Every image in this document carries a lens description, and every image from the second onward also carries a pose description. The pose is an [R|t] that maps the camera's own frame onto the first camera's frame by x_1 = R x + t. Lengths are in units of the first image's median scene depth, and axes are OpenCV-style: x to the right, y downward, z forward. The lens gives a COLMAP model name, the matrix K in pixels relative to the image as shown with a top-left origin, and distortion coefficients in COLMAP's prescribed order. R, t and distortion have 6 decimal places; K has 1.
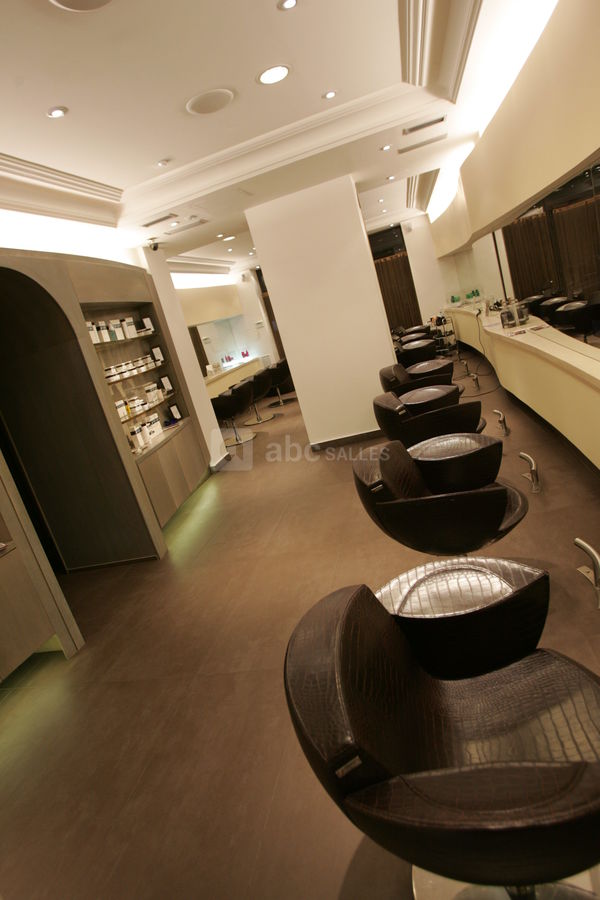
lens RADIAL K [[517.2, 0, 300.0], [0, 517.2, 450.0], [0, 0, 1]] dist [-0.089968, 0.047254]
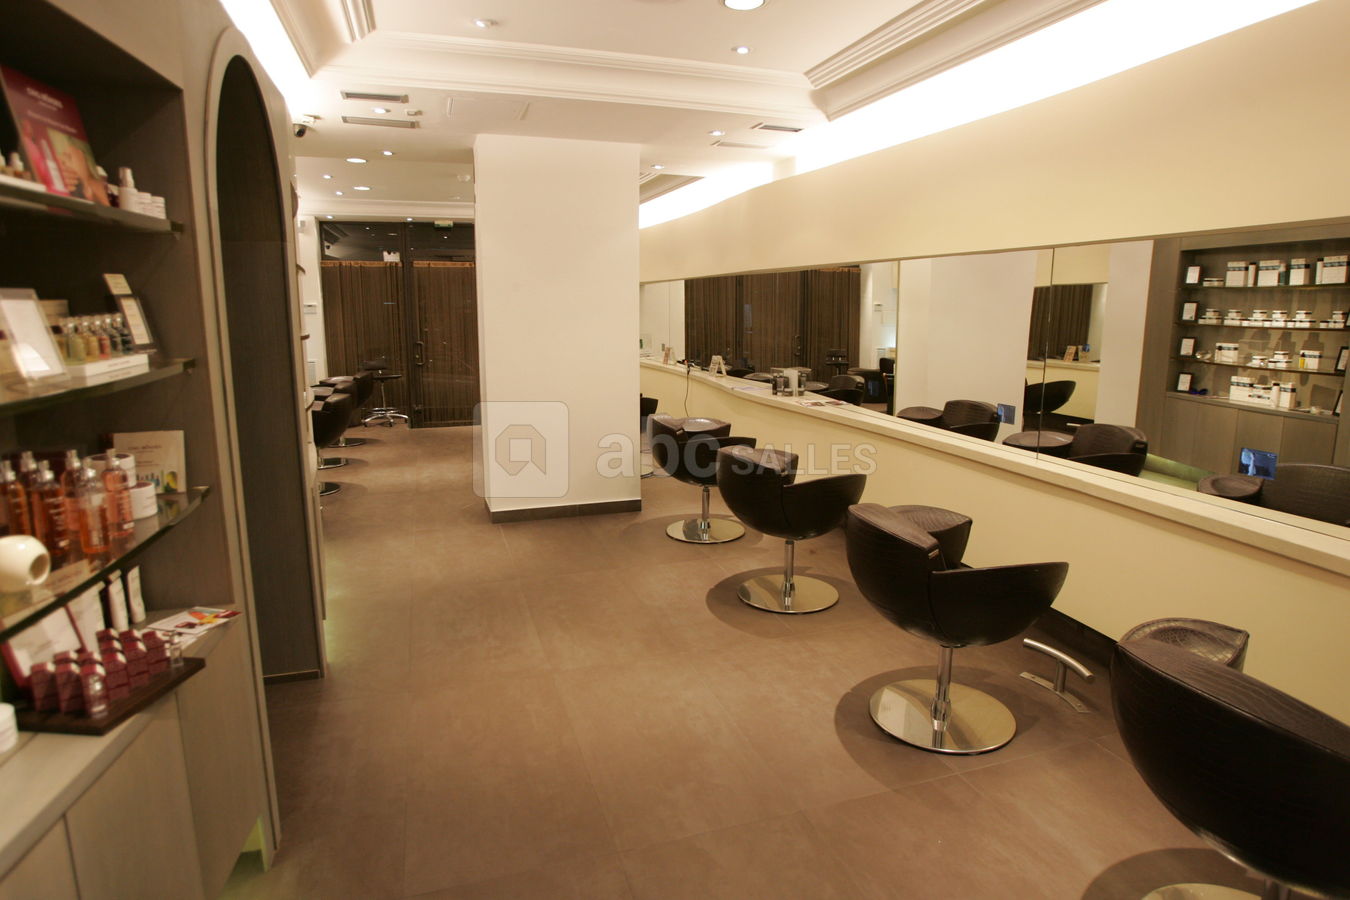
lens RADIAL K [[775.8, 0, 679.9], [0, 775.8, 446.7], [0, 0, 1]] dist [-0.089968, 0.047254]
pose [[0.825227, 0.178303, 0.535918, -0.377615], [-0.094403, 0.979058, -0.180373, 0.074700], [-0.556856, 0.098256, 0.824777, 0.106001]]
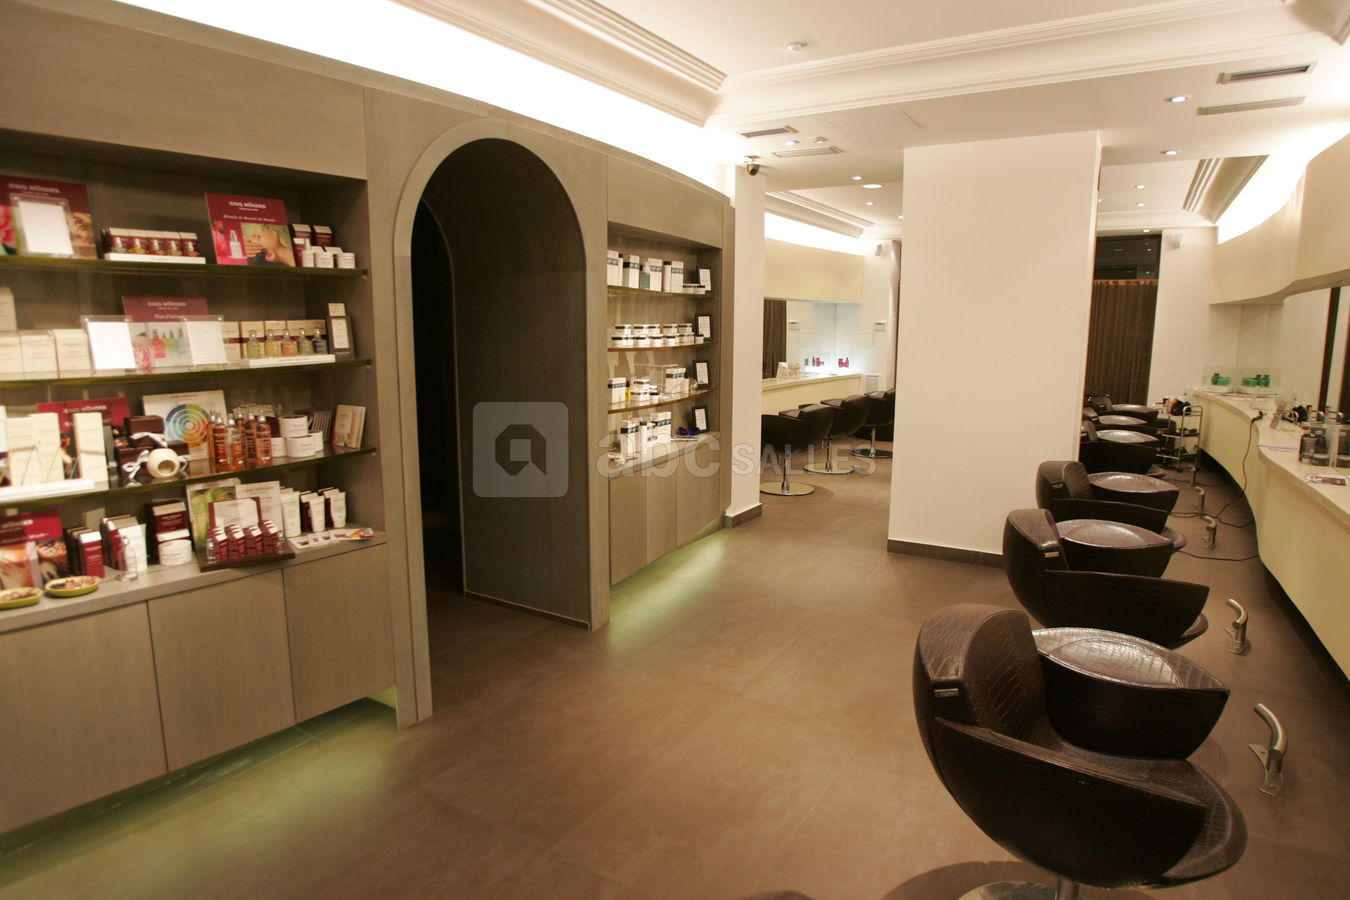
lens RADIAL K [[775.8, 0, 679.9], [0, 775.8, 446.7], [0, 0, 1]] dist [-0.089968, 0.047254]
pose [[0.906531, 0.319876, -0.275464, 0.016452], [-0.334254, 0.942467, -0.005588, -0.030441], [0.257828, 0.097140, 0.961295, 0.068816]]
